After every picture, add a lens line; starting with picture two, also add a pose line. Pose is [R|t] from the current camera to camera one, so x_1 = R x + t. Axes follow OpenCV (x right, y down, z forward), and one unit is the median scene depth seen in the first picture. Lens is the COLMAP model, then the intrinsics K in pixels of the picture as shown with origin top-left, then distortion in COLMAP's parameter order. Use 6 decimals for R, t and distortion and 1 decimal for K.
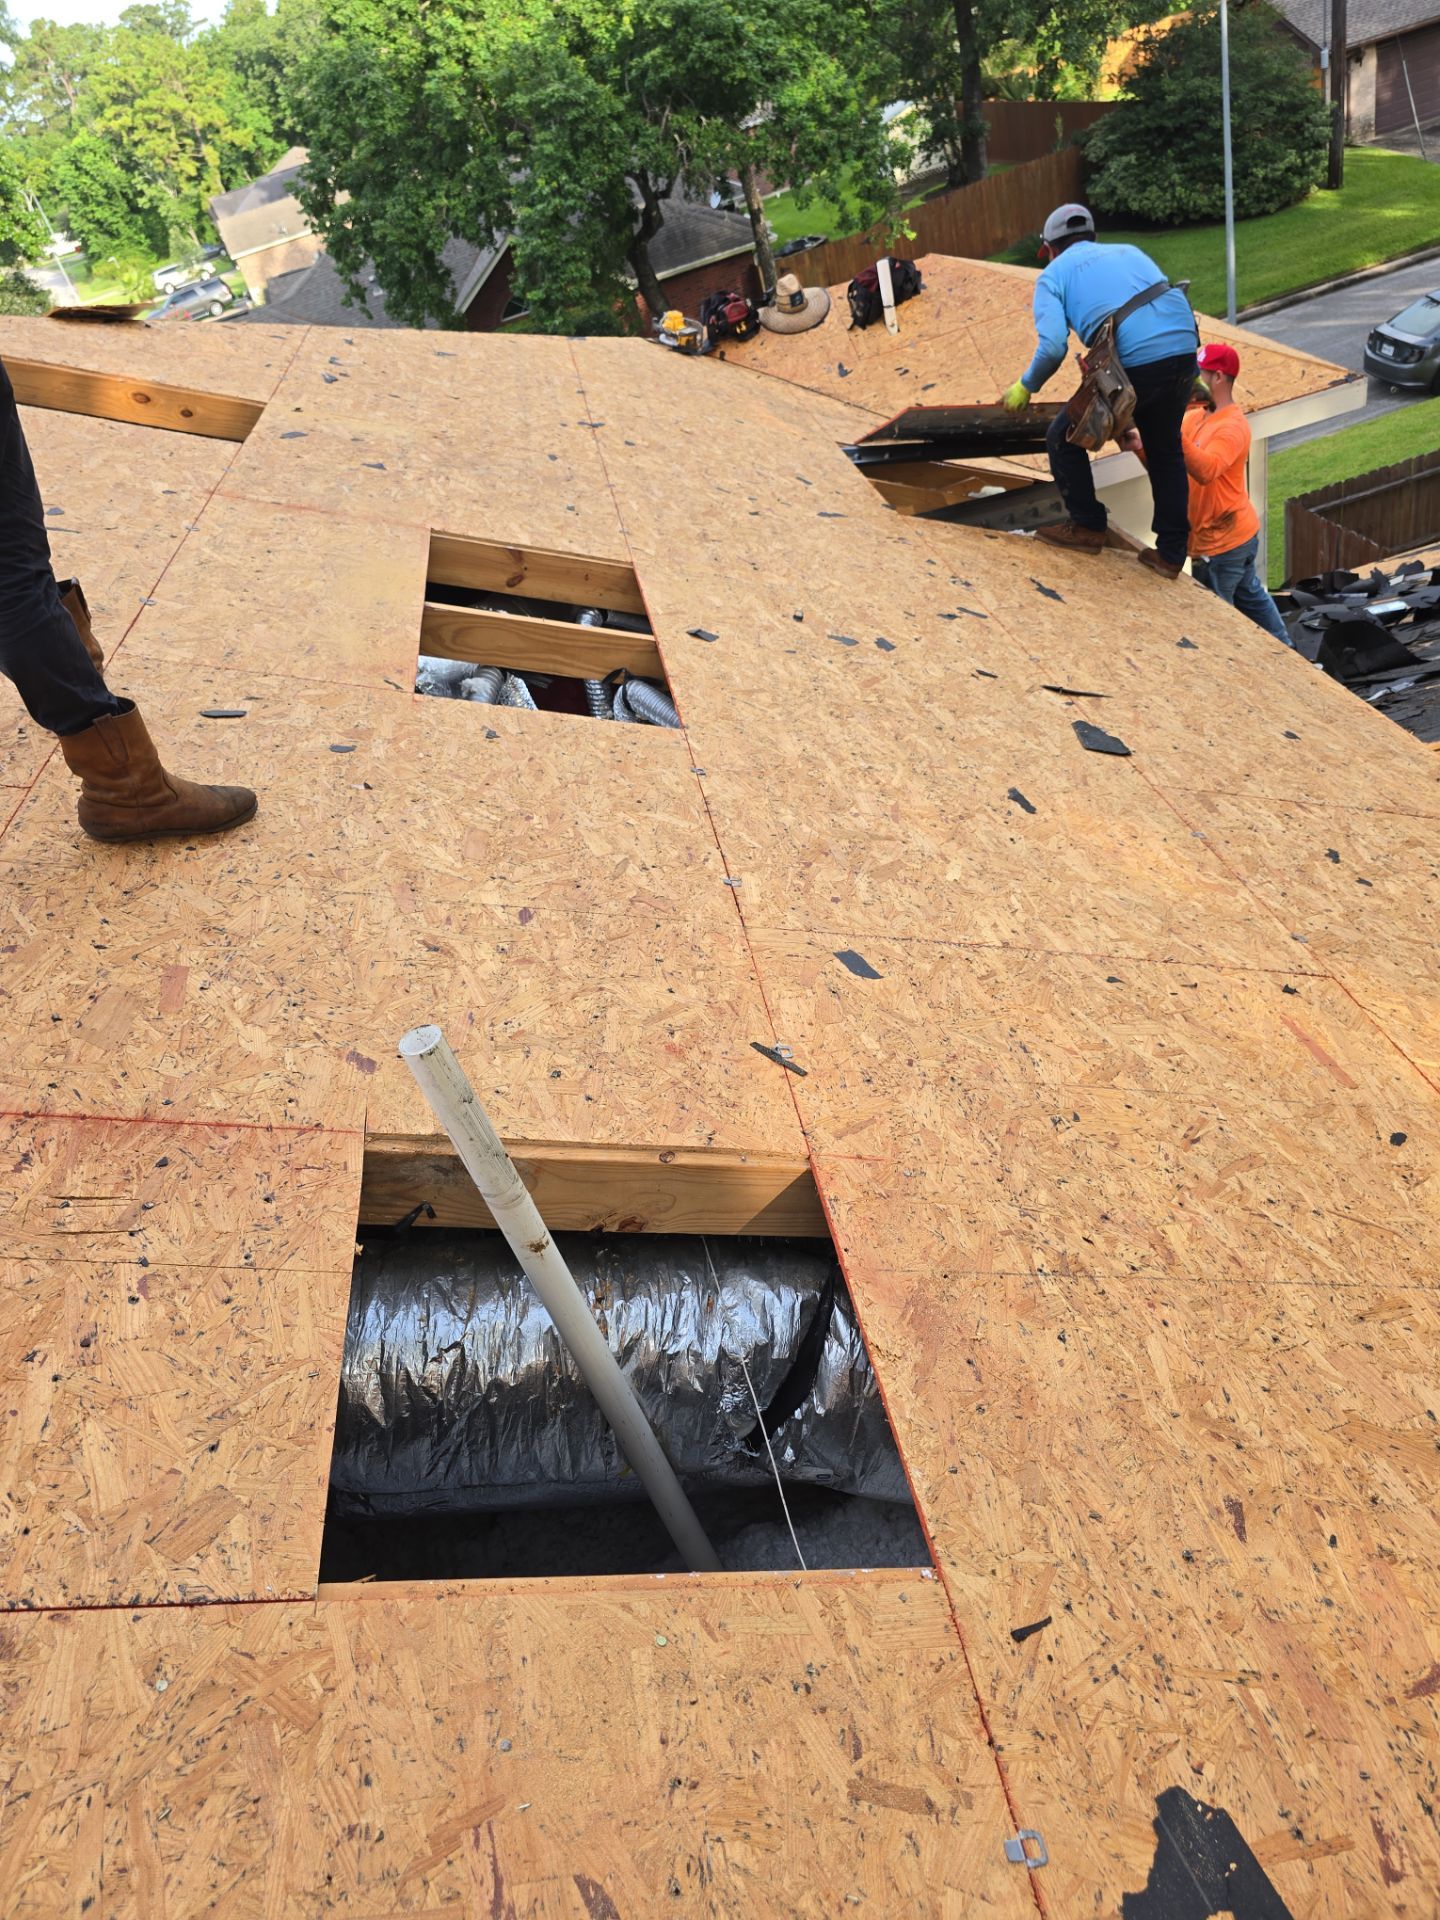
lens RADIAL K [[1392.8, 0, 732.8], [0, 1392.8, 1064.6], [0, 0, 1]] dist [0.077704, -0.061656]
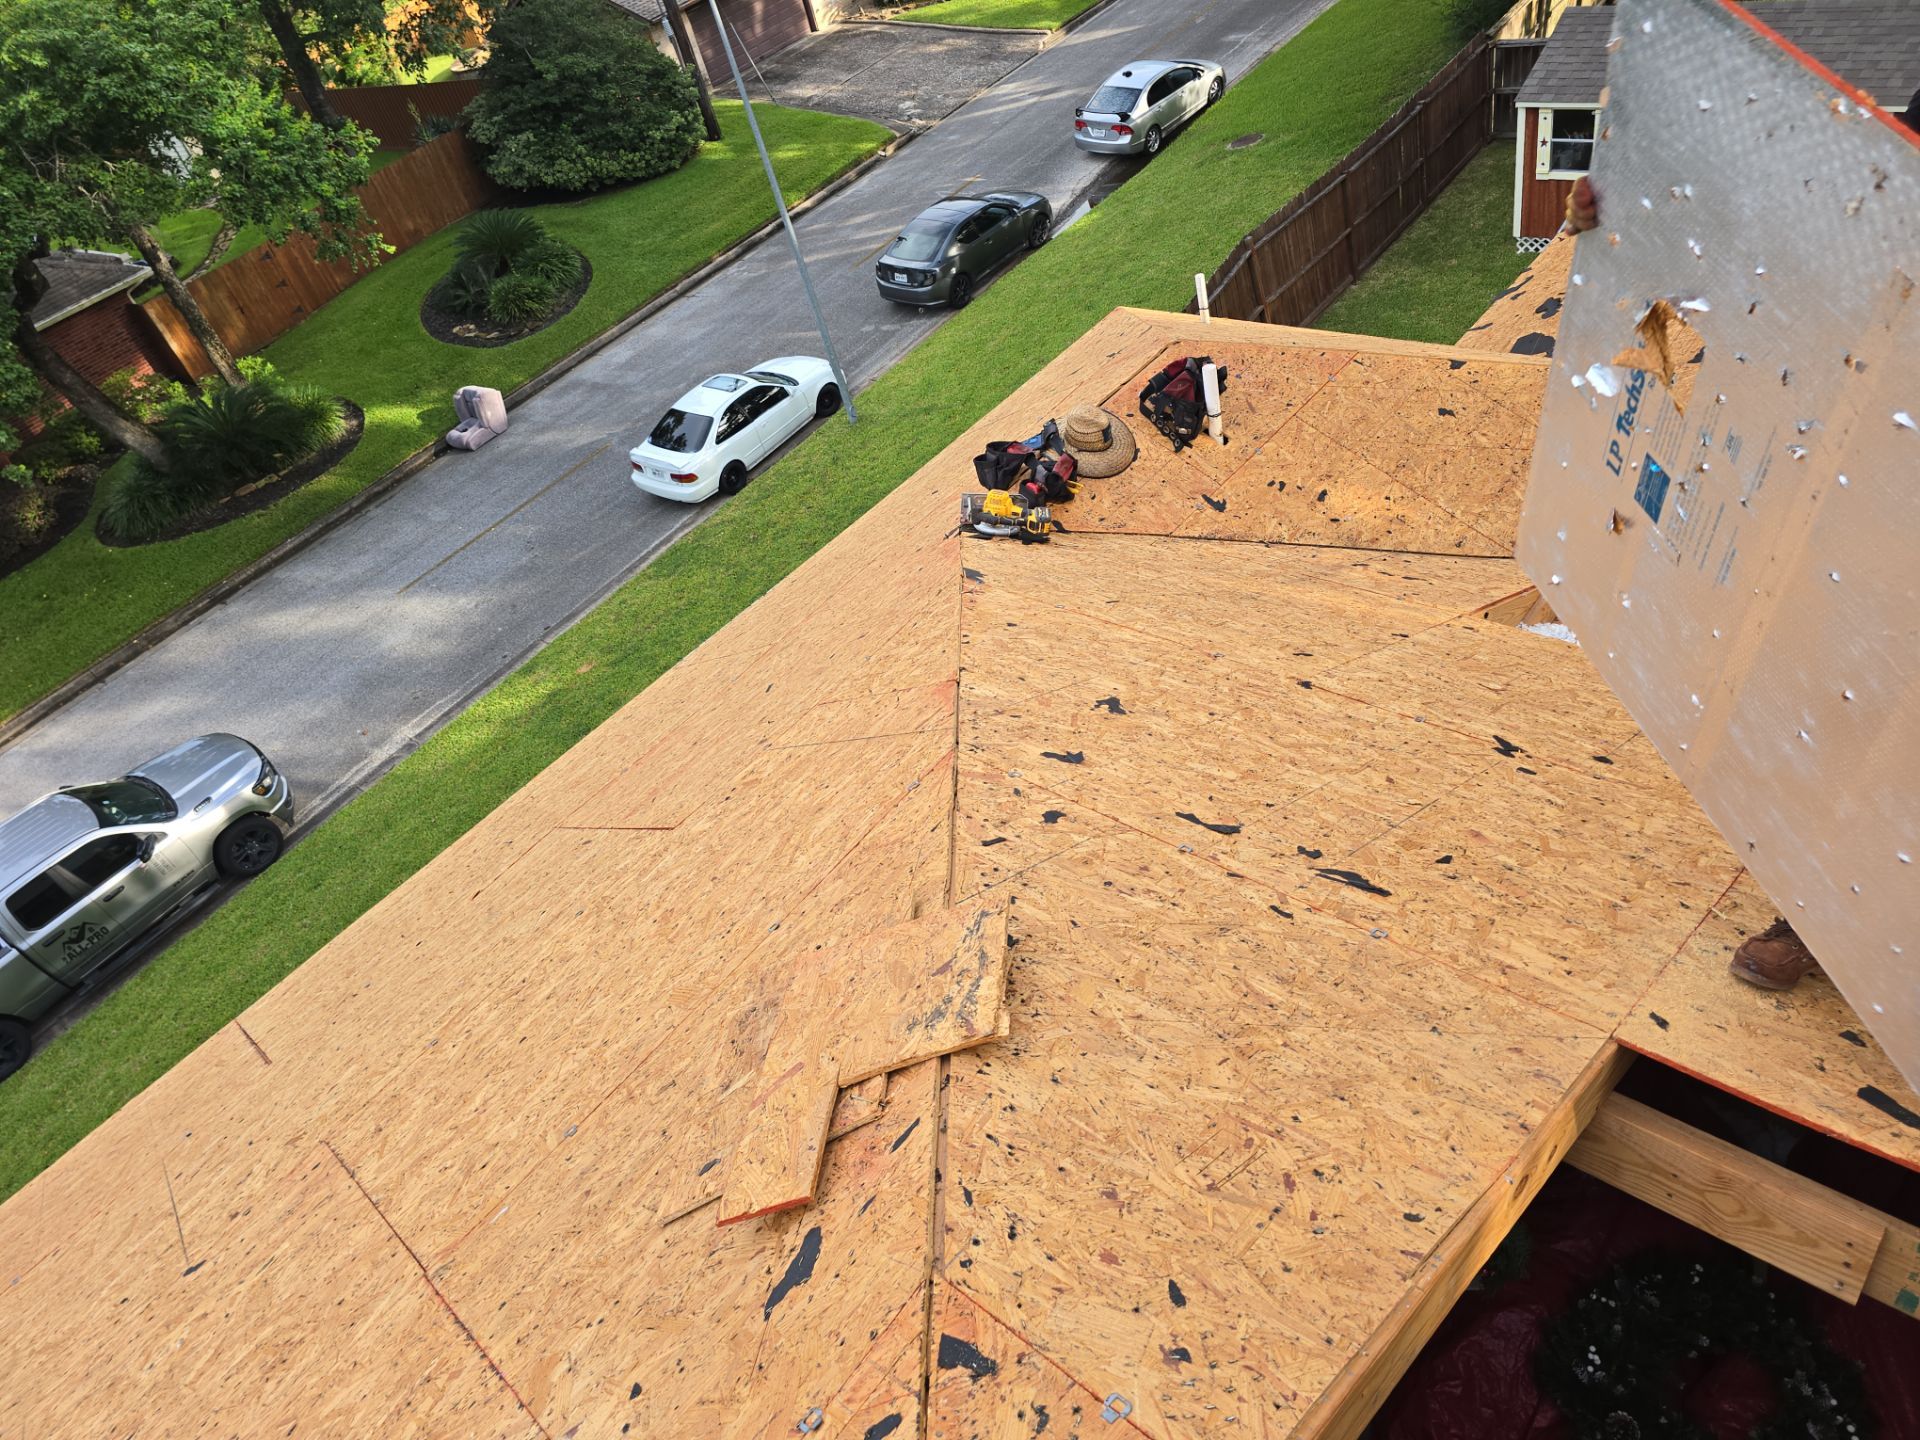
lens RADIAL K [[1392.8, 0, 967.2], [0, 1392.8, 721.6], [0, 0, 1]] dist [0.077704, -0.061656]
pose [[0.766165, -0.349824, 0.539086, -0.152935], [0.425086, 0.904996, -0.016875, -0.142120], [-0.481968, 0.242087, 0.842082, 0.154771]]
